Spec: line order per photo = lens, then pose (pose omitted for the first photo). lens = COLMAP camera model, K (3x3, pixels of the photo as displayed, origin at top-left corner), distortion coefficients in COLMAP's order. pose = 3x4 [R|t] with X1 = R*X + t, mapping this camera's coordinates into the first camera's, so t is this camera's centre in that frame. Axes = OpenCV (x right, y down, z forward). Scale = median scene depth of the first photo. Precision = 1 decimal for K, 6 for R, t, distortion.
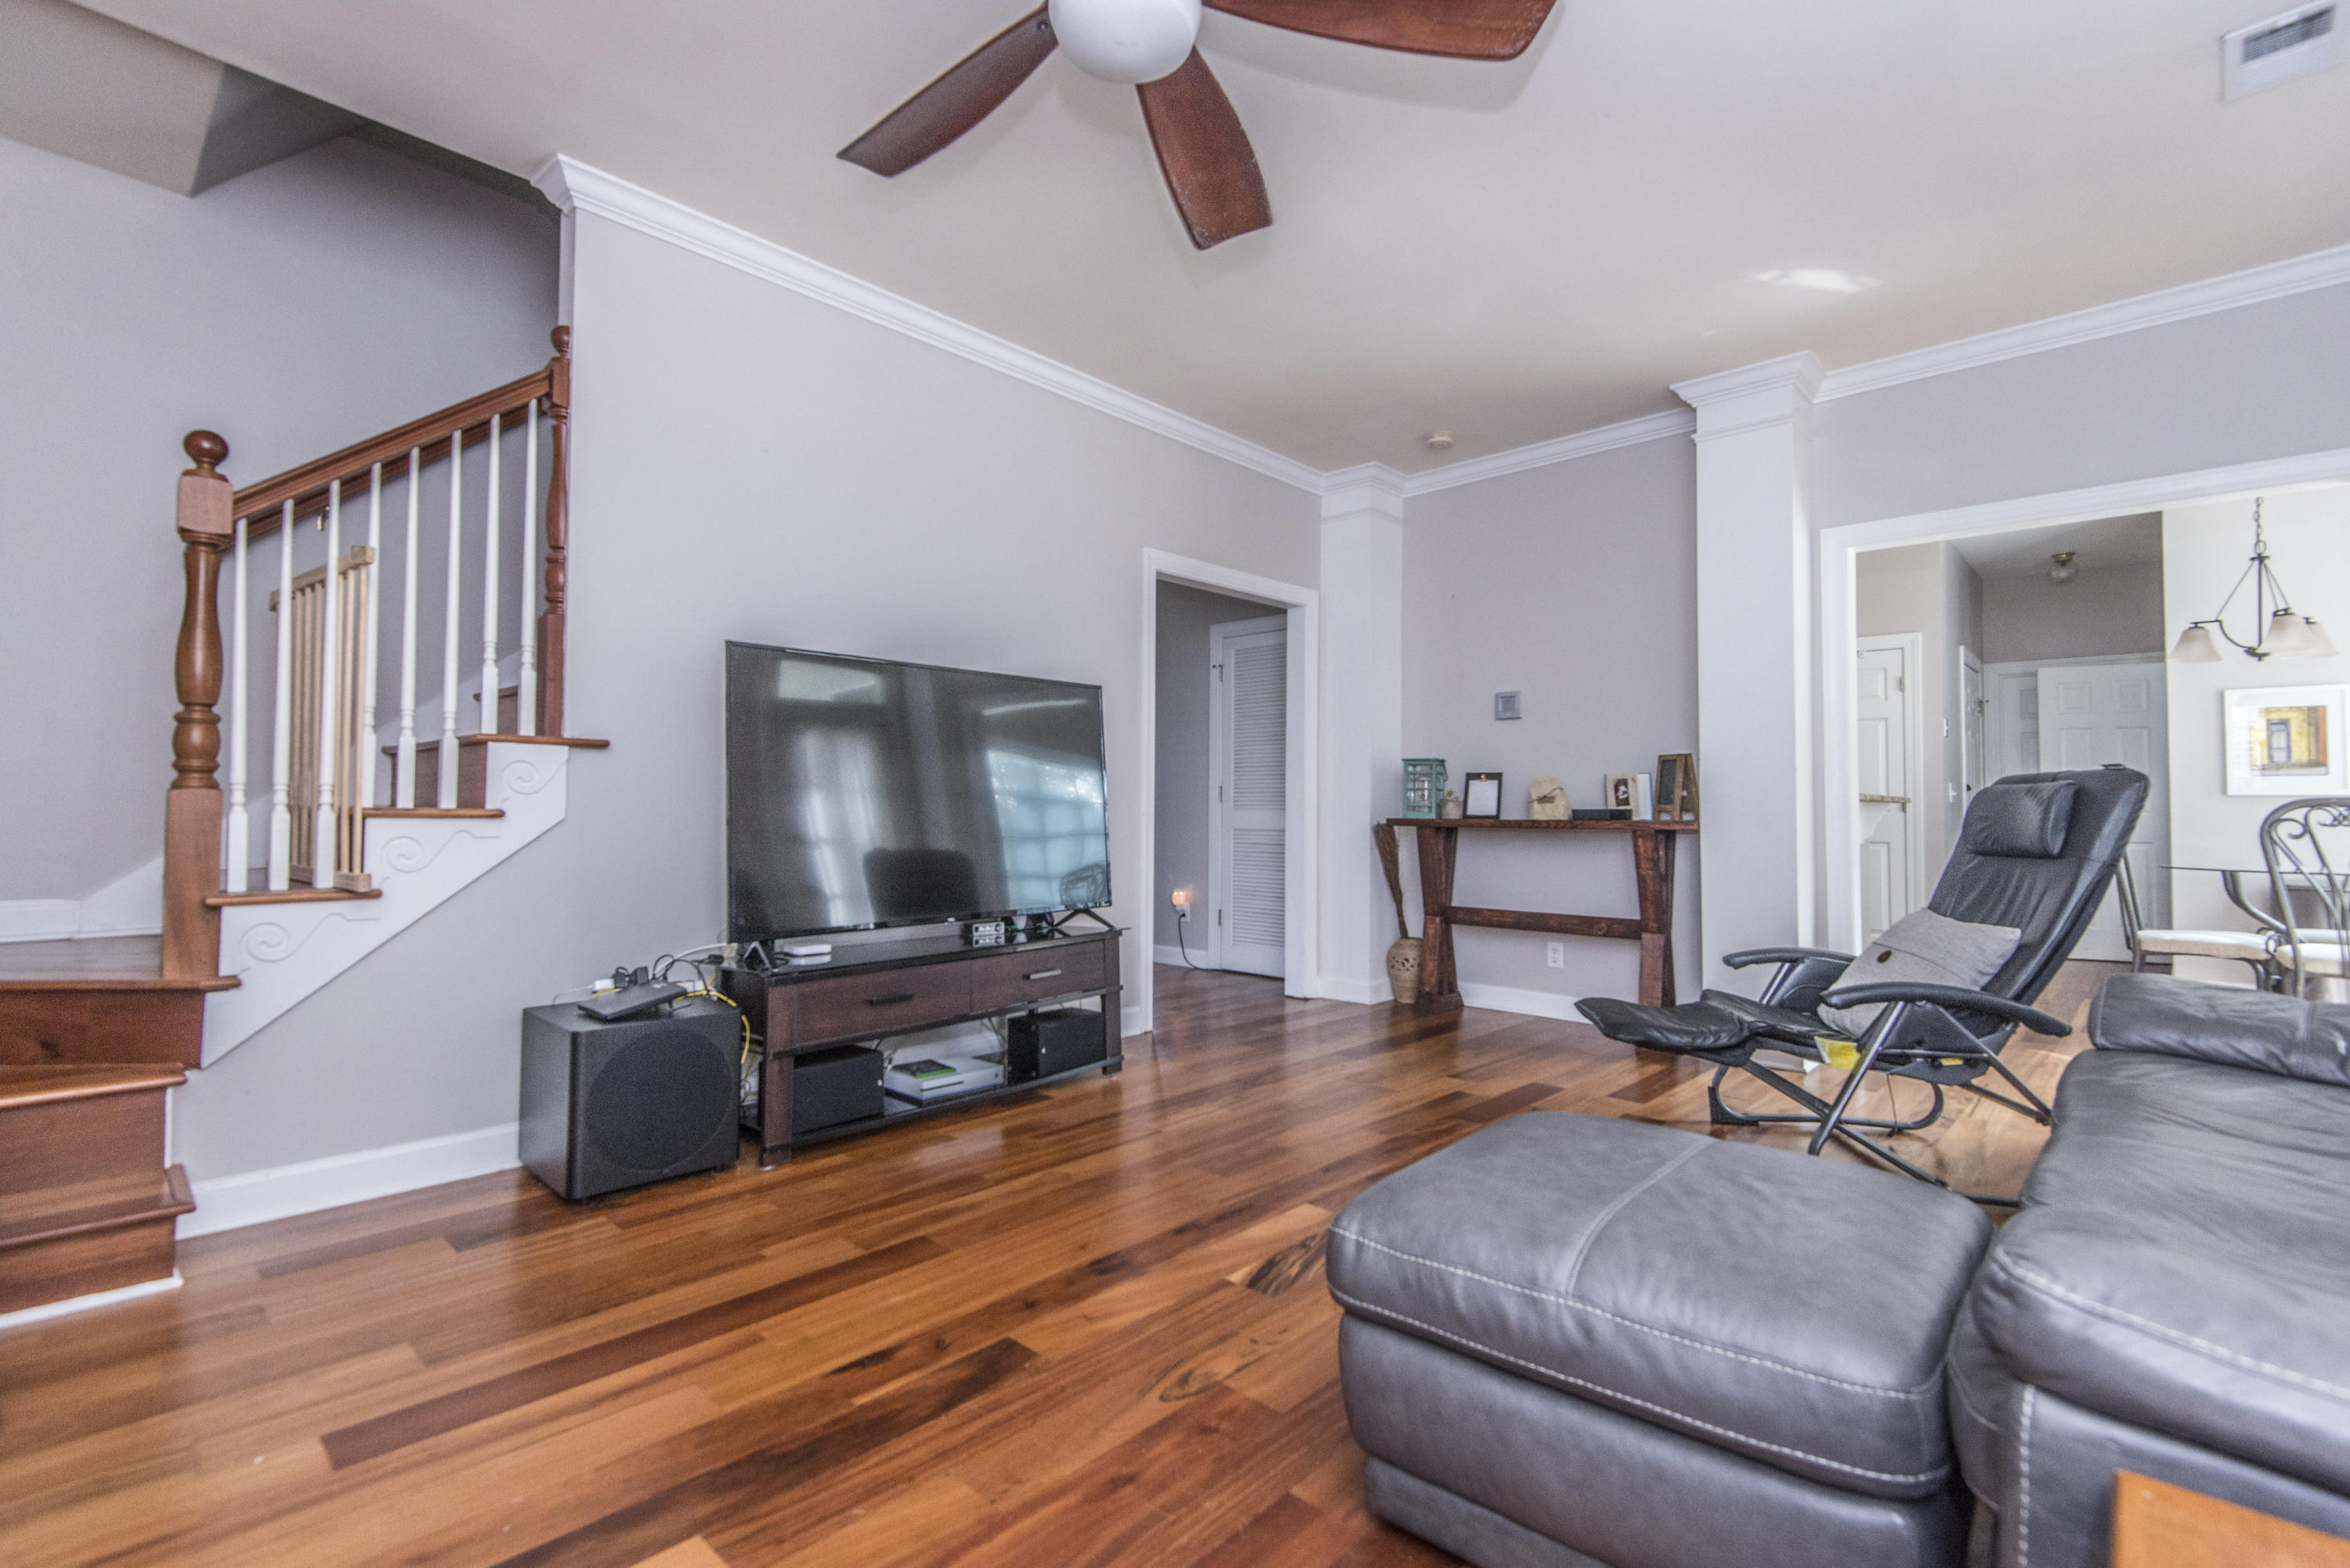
lens RADIAL K [[1067.8, 0, 1173.7], [0, 1067.8, 770.8], [0, 0, 1]] dist [0.030205, -0.014056]
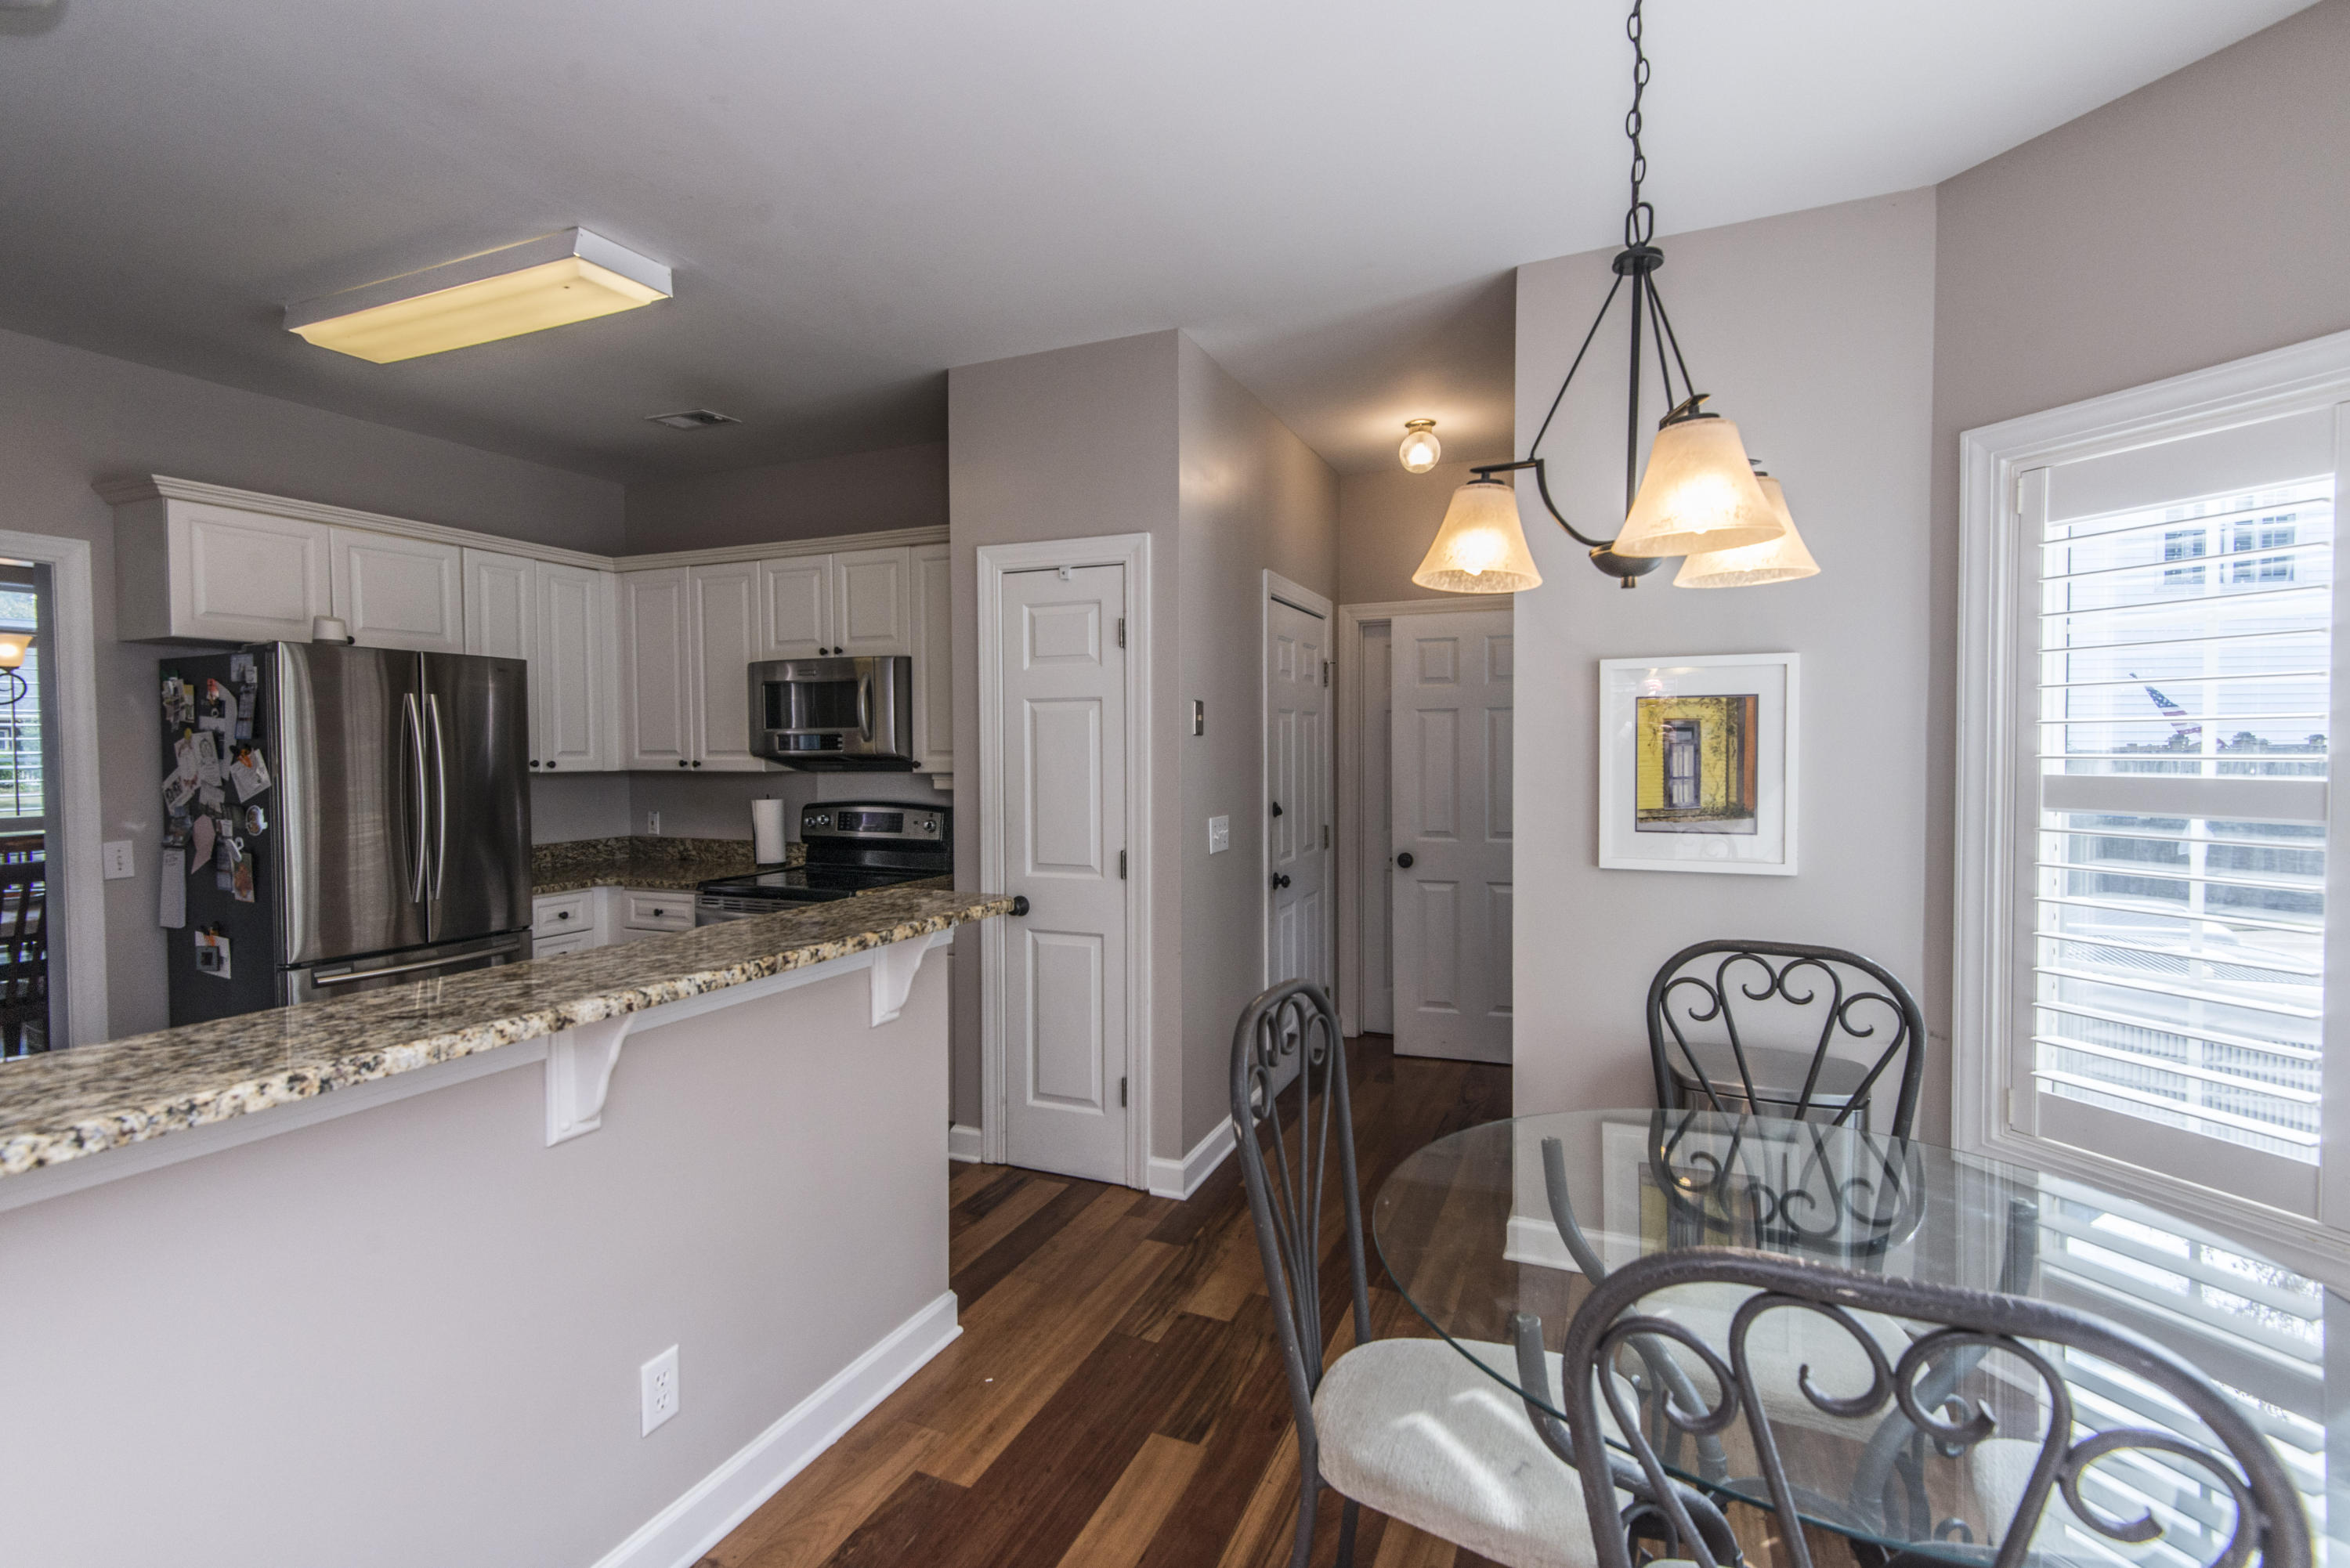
lens RADIAL K [[1067.8, 0, 1165.9], [0, 1067.8, 781.0], [0, 0, 1]] dist [0.030205, -0.014056]
pose [[0.945263, -0.023821, 0.325440, 0.707073], [0.001183, 0.997576, 0.069581, -0.060725], [-0.326309, -0.065387, 0.942999, 0.681979]]
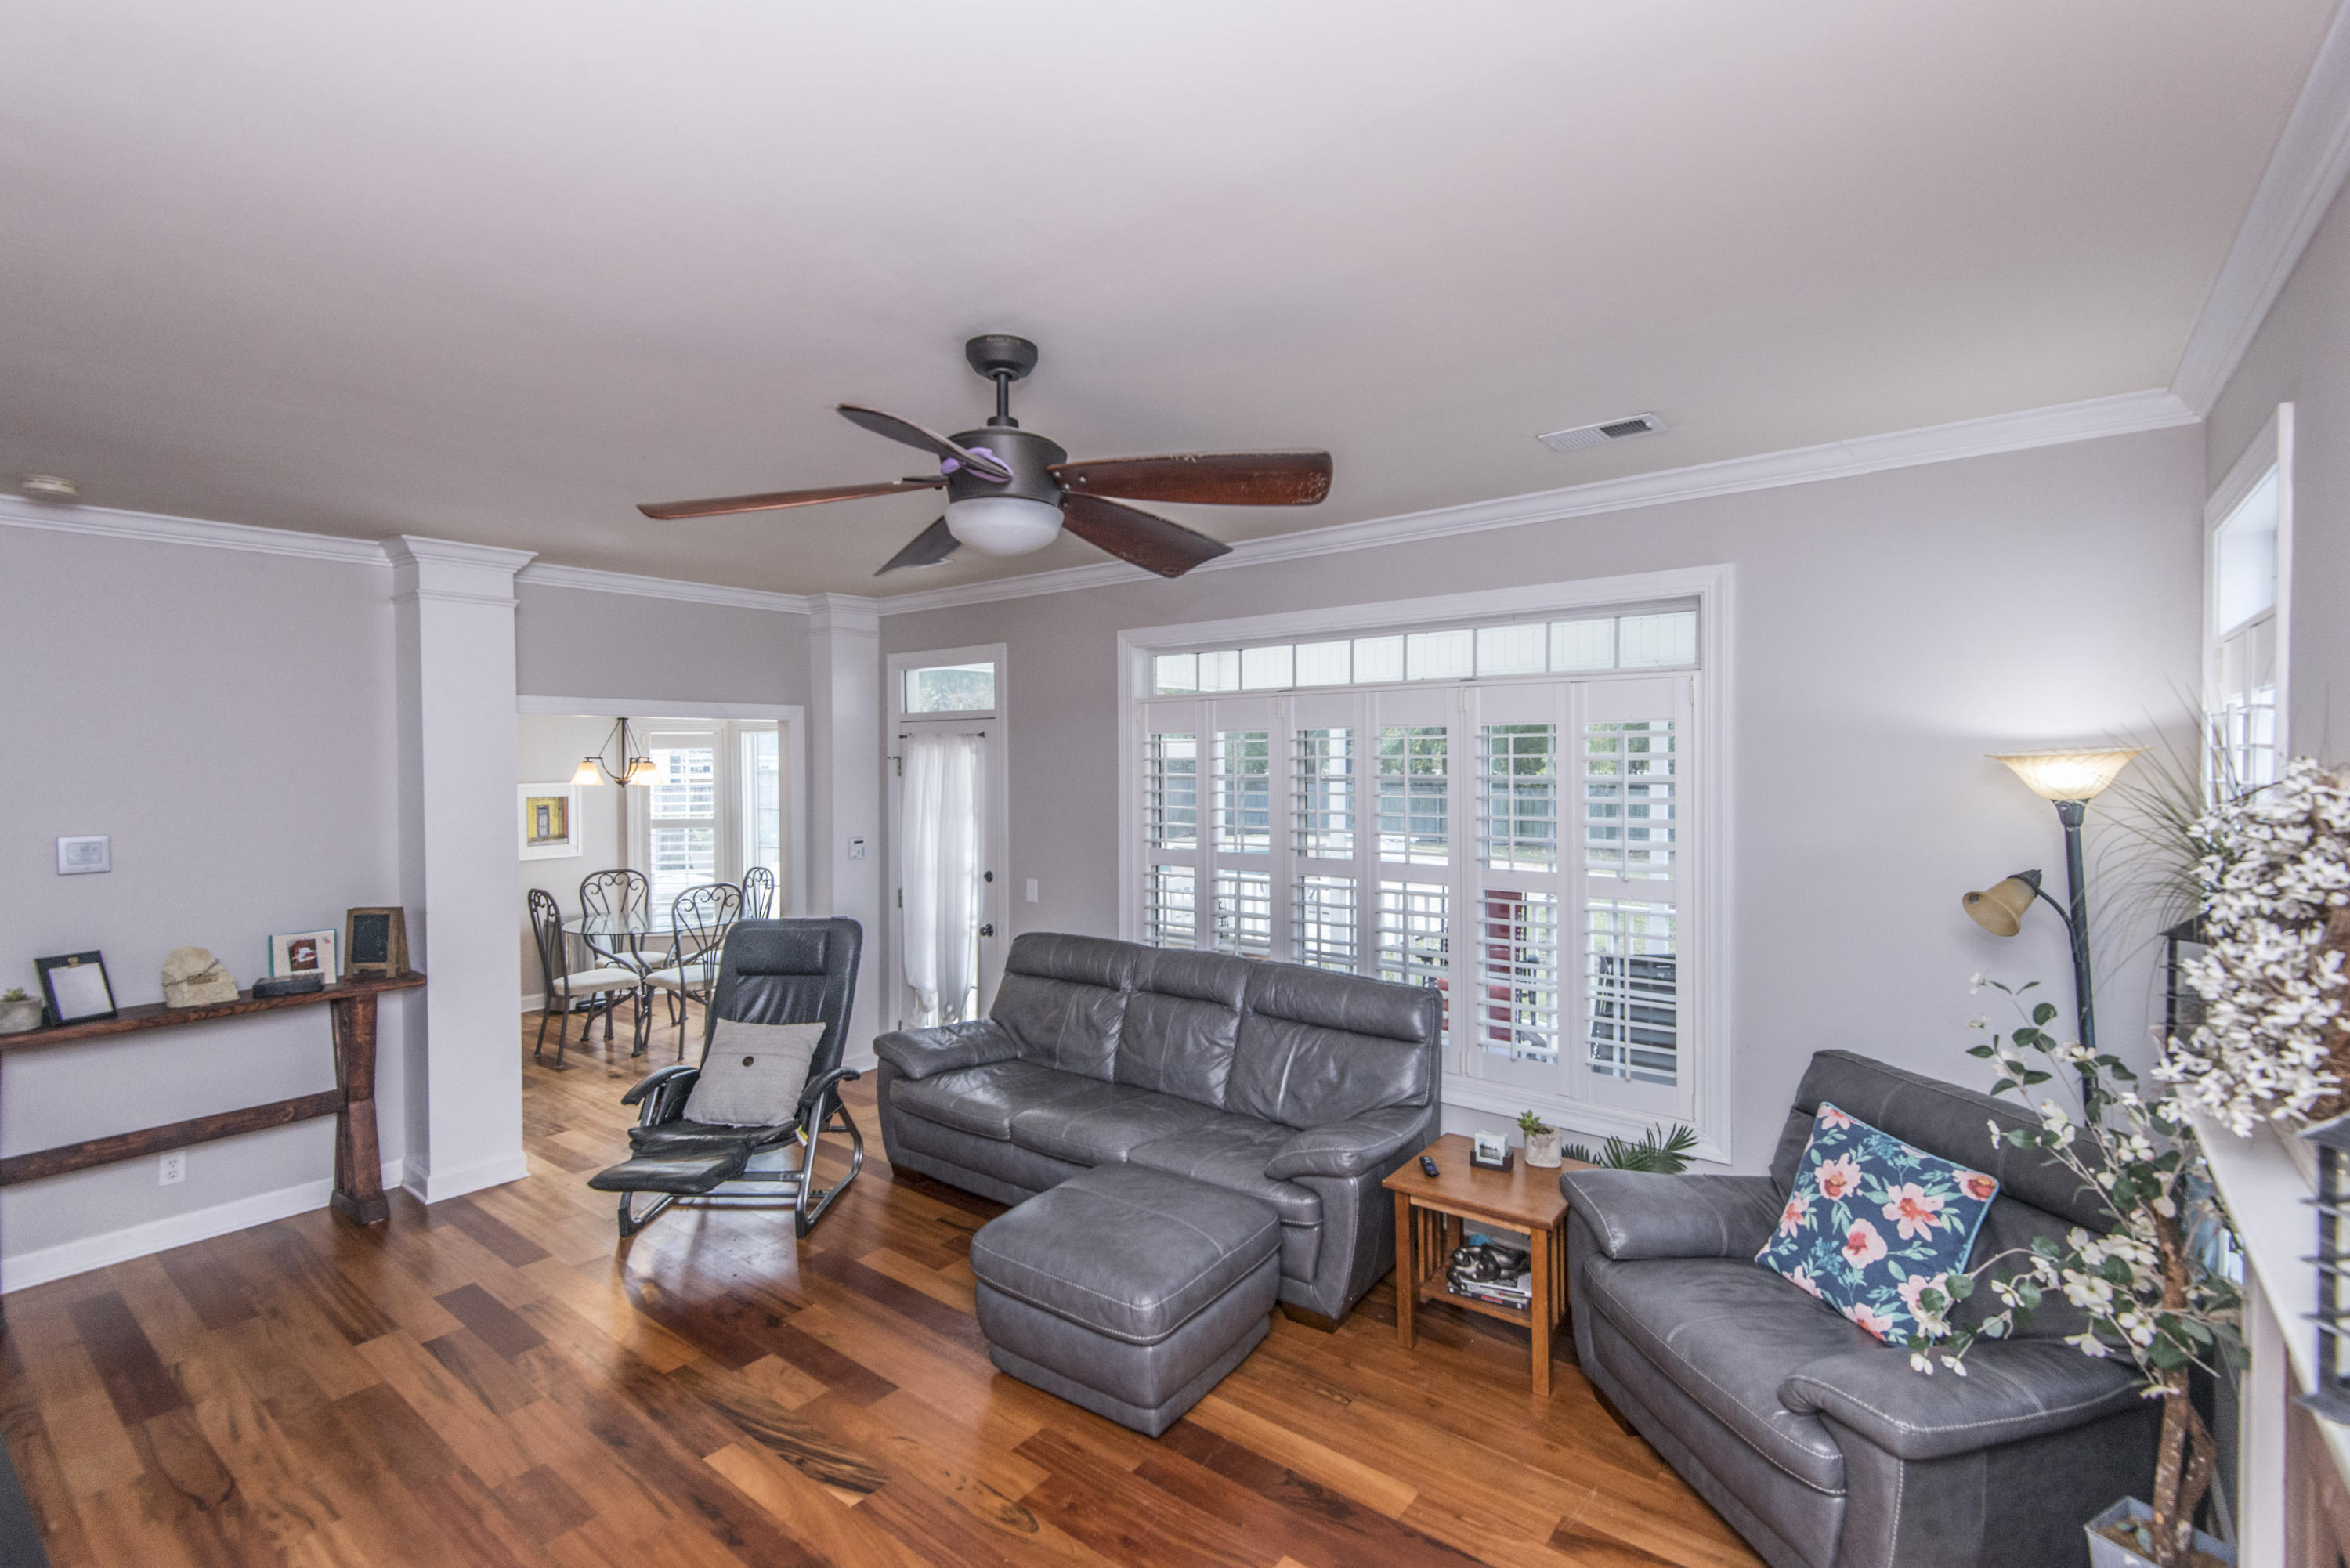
lens RADIAL K [[1067.8, 0, 1171.7], [0, 1067.8, 759.9], [0, 0, 1]] dist [0.030205, -0.014056]
pose [[-0.087797, -0.012242, 0.996063, -0.511612], [-0.030134, 0.999499, 0.009628, -0.163016], [-0.995683, -0.029170, -0.088122, 0.345058]]
